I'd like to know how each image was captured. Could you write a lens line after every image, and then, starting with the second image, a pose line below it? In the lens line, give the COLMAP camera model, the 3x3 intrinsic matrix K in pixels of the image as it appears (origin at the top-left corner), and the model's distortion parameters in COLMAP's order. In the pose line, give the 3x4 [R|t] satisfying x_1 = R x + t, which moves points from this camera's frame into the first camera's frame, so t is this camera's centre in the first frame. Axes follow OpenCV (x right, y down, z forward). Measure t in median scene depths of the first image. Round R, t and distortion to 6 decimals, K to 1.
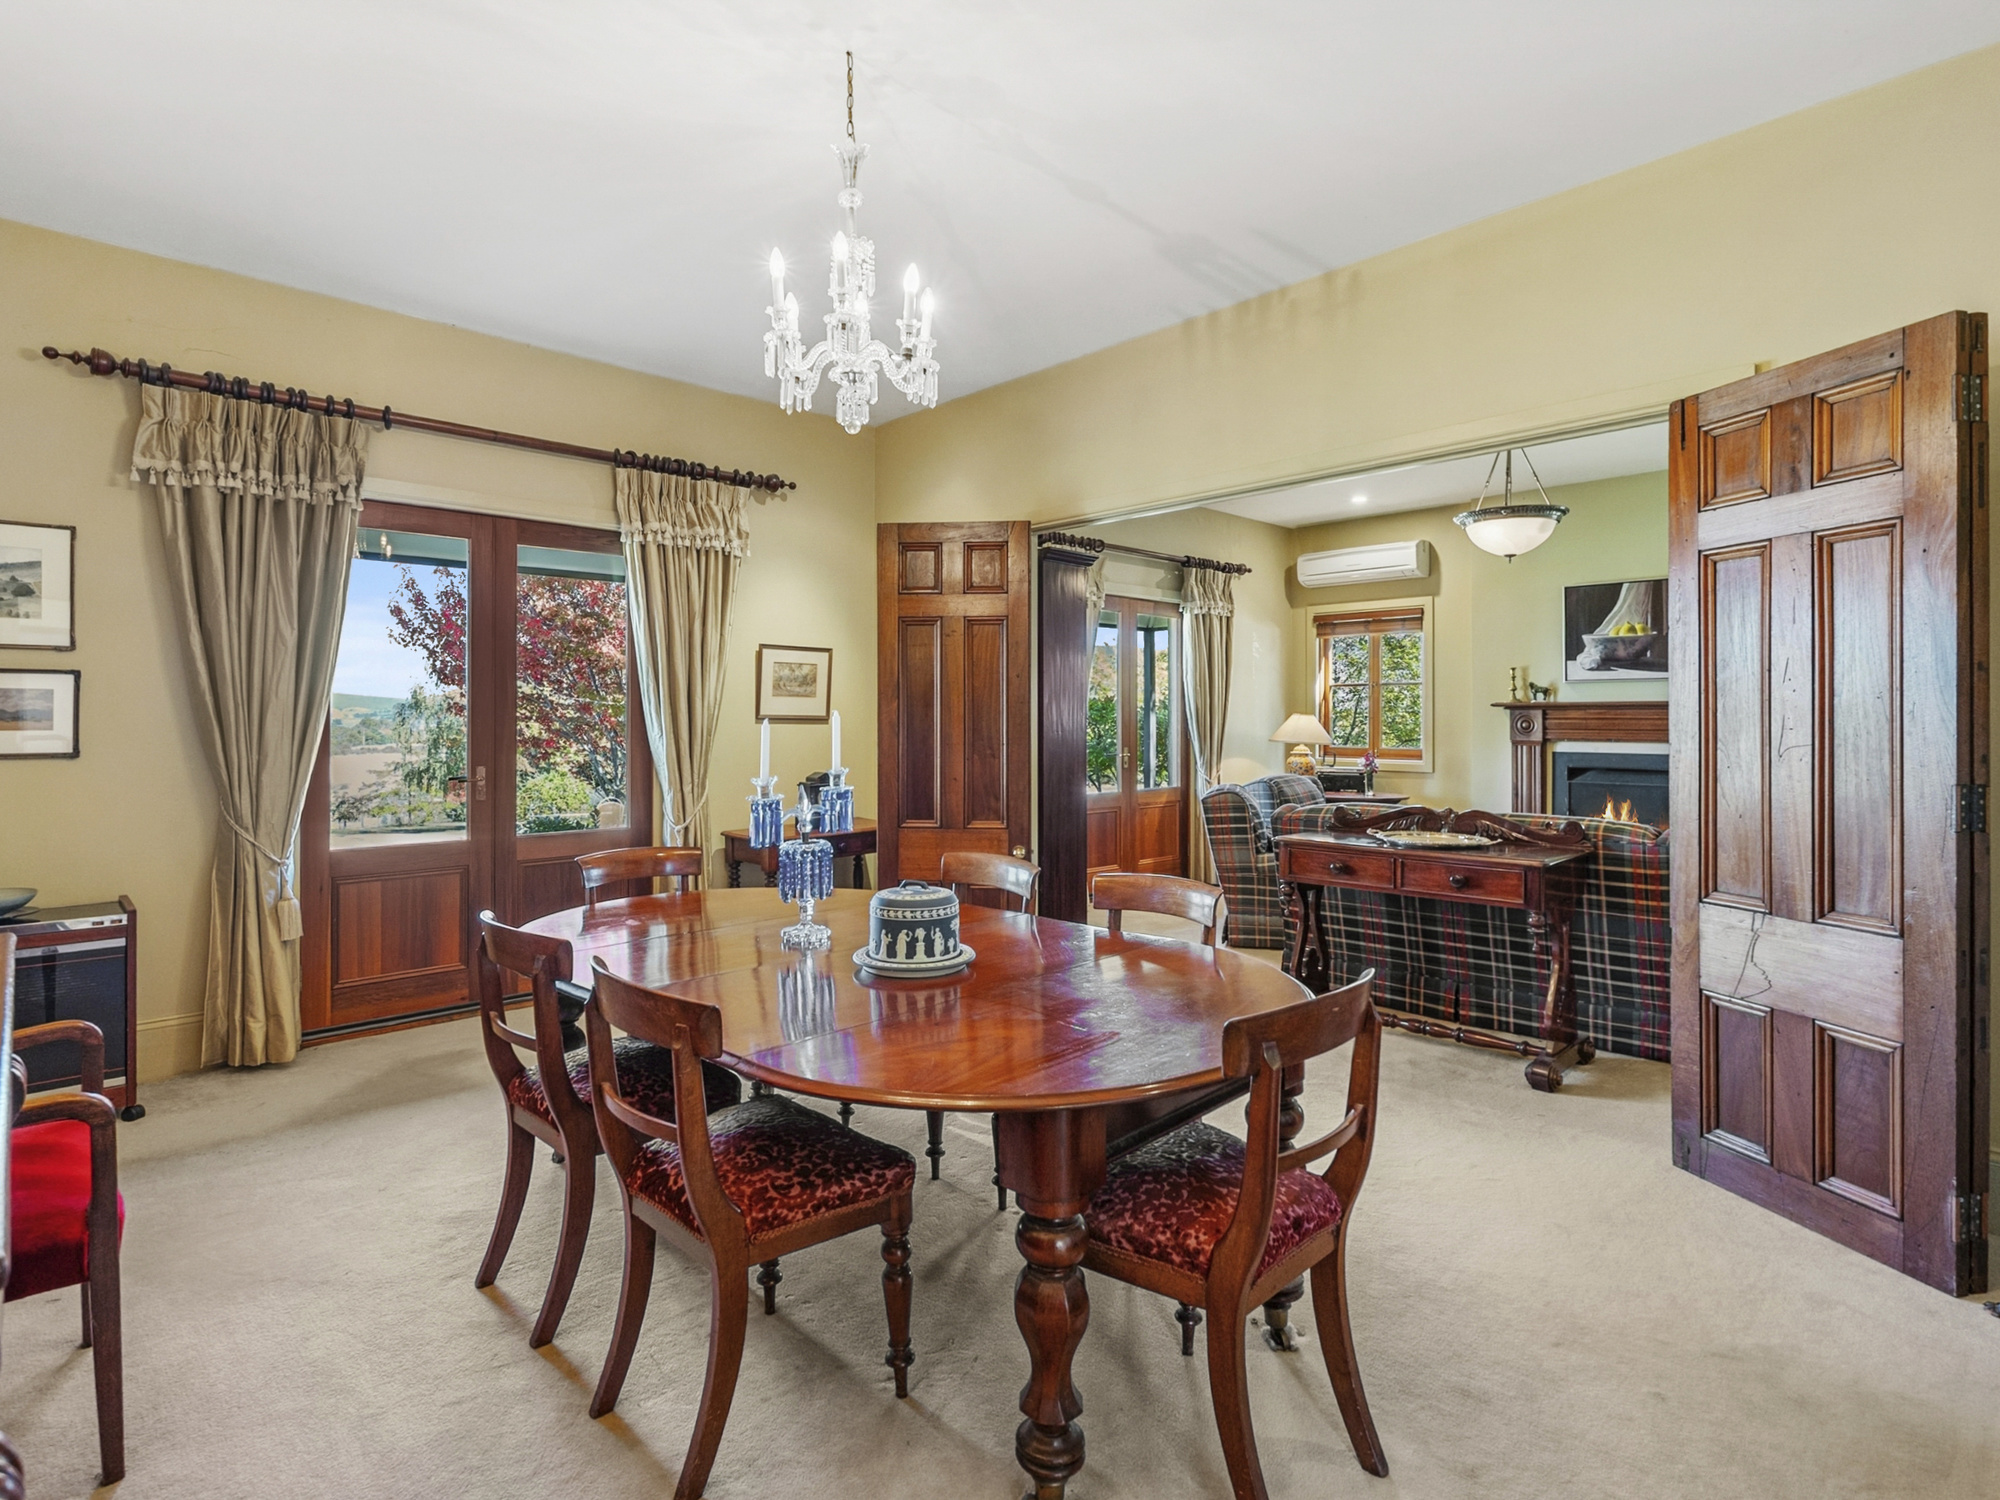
lens RADIAL K [[1065.4, 0, 1000.0], [0, 1065.4, 750.0], [0, 0, 1]] dist [-0.001754, -0.000189]
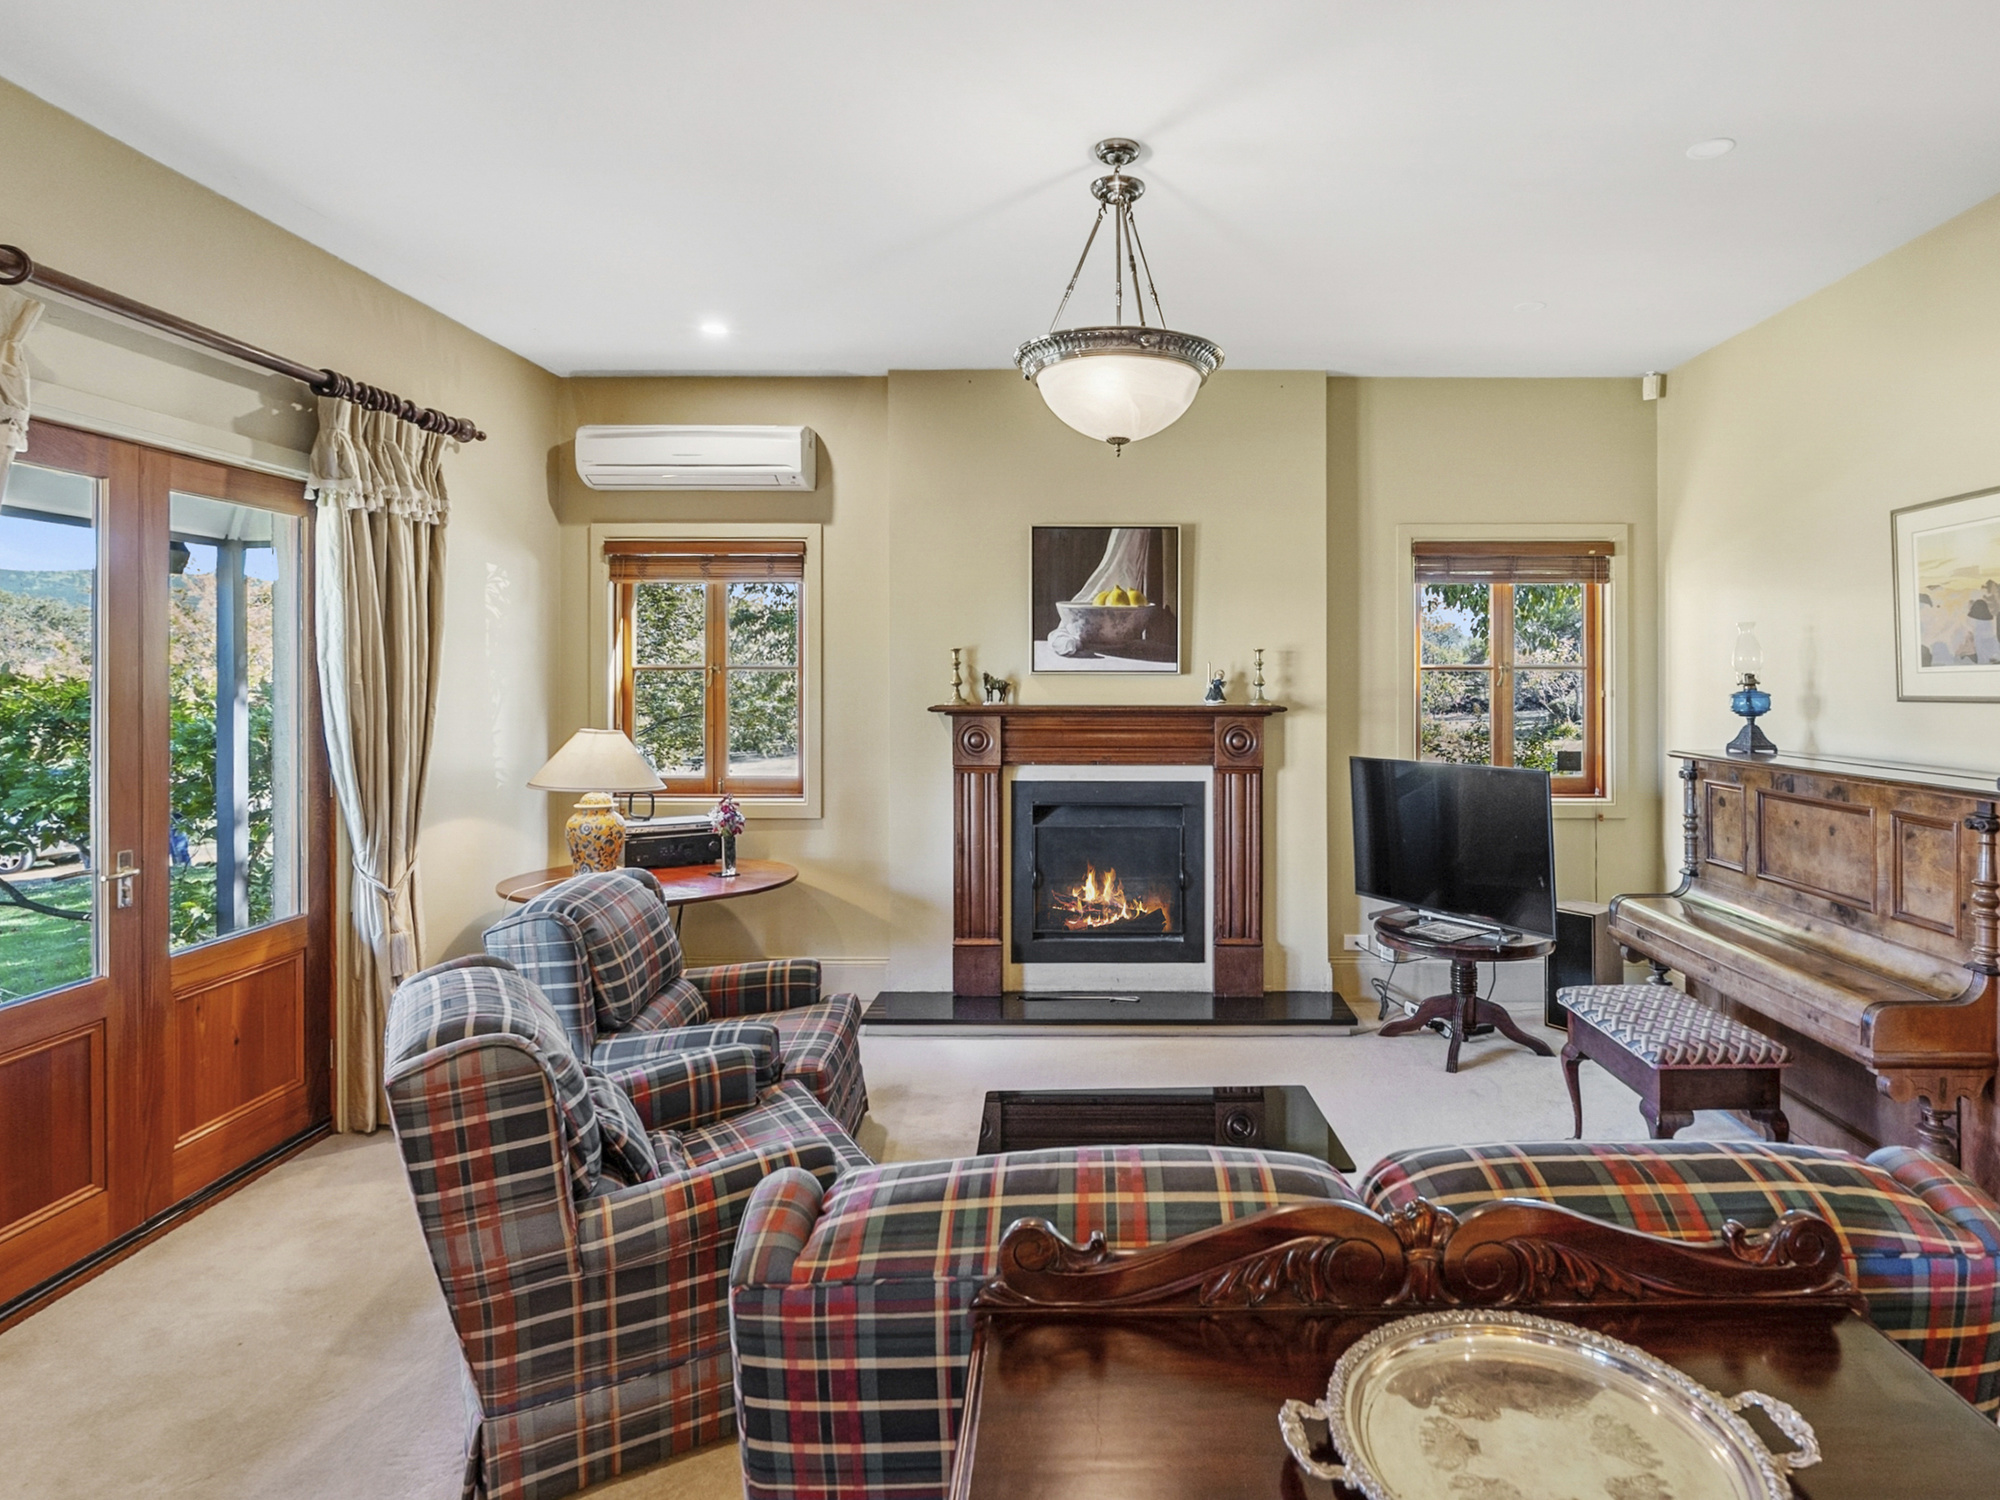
lens RADIAL K [[969.5, 0, 1004.9], [0, 969.5, 653.4], [0, 0, 1]] dist [-0.001089, 0.000177]
pose [[0.704759, 0.006588, 0.709416, 0.094391], [0.018018, 0.999468, -0.027182, -0.055553], [-0.709218, 0.031939, 0.704265, 0.550386]]
